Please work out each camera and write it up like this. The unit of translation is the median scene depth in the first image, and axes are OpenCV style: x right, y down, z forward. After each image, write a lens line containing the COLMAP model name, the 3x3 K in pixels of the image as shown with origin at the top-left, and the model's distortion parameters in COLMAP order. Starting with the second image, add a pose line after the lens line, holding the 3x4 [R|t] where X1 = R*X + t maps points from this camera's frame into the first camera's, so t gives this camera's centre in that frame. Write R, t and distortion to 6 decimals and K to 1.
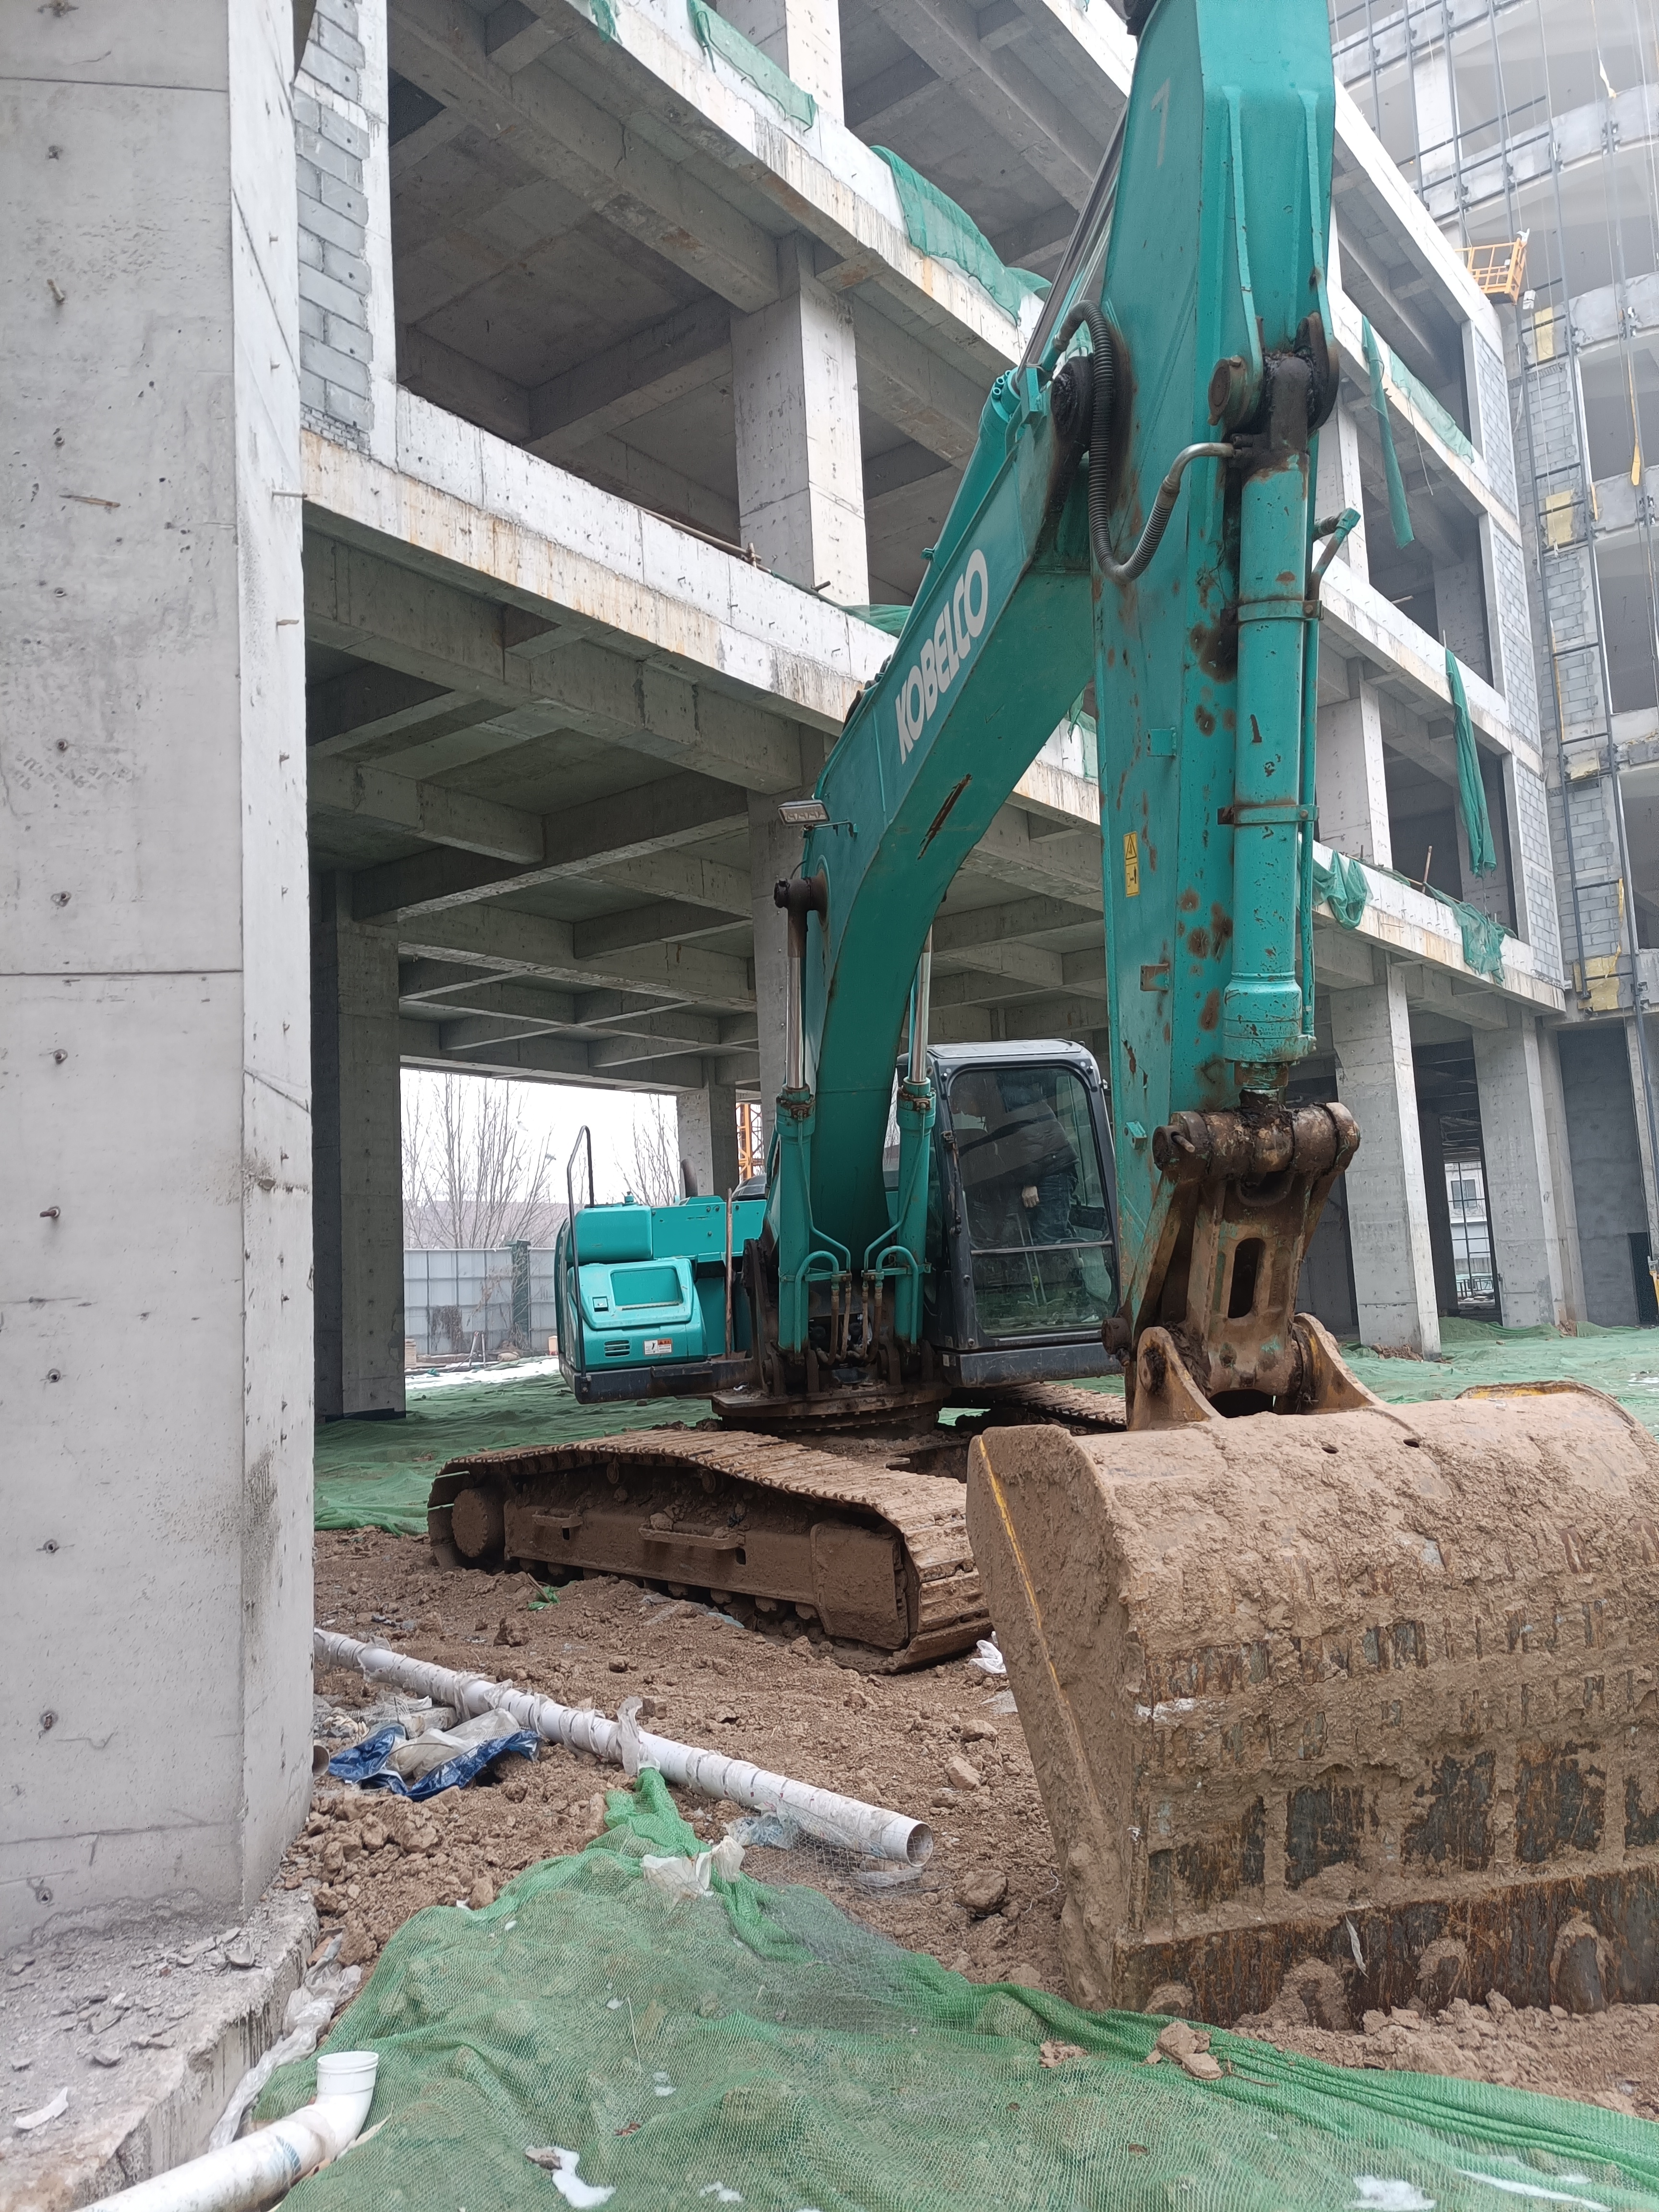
lens RADIAL K [[1696.7, 0, 829.5], [0, 1696.7, 1106.0], [0, 0, 1]] dist [0.053847, 0.000402]
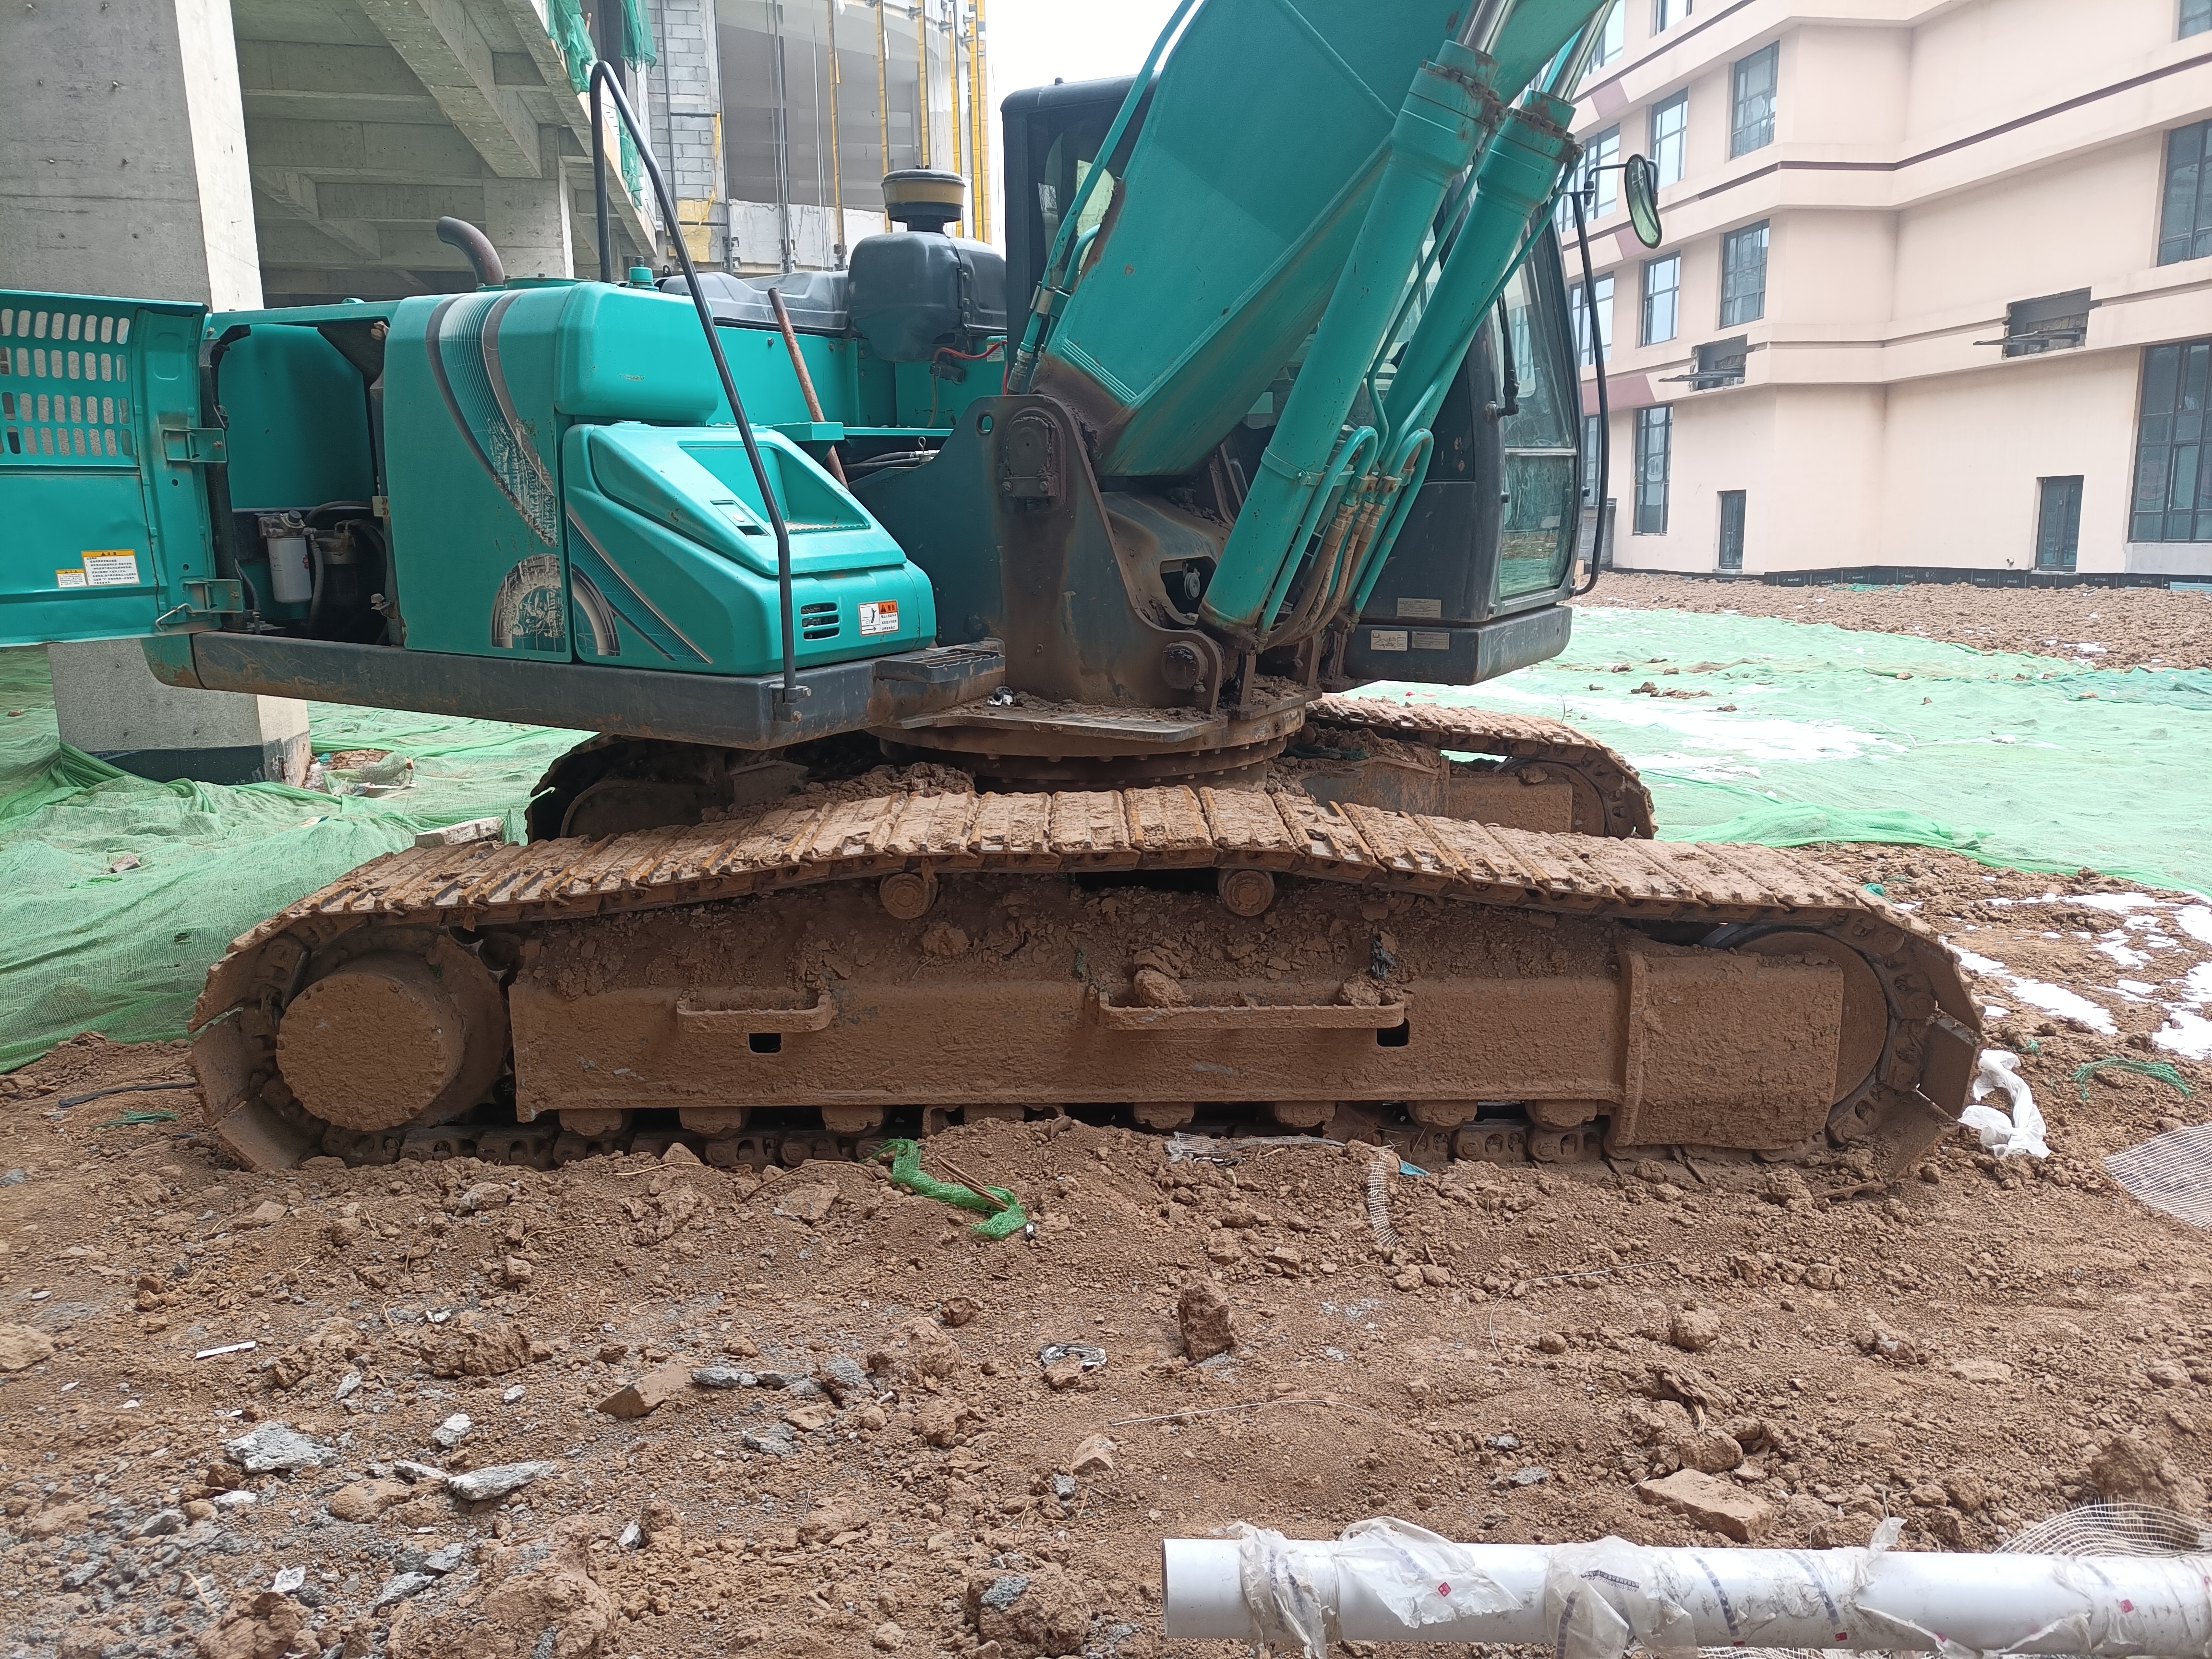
lens RADIAL K [[1696.7, 0, 1106.0], [0, 1696.7, 829.5], [0, 0, 1]] dist [0.053847, 0.000402]
pose [[0.673956, -0.090471, 0.733211, -0.384284], [-0.099607, 0.972283, 0.211528, 0.090073], [-0.732025, -0.215593, 0.646265, 0.617918]]
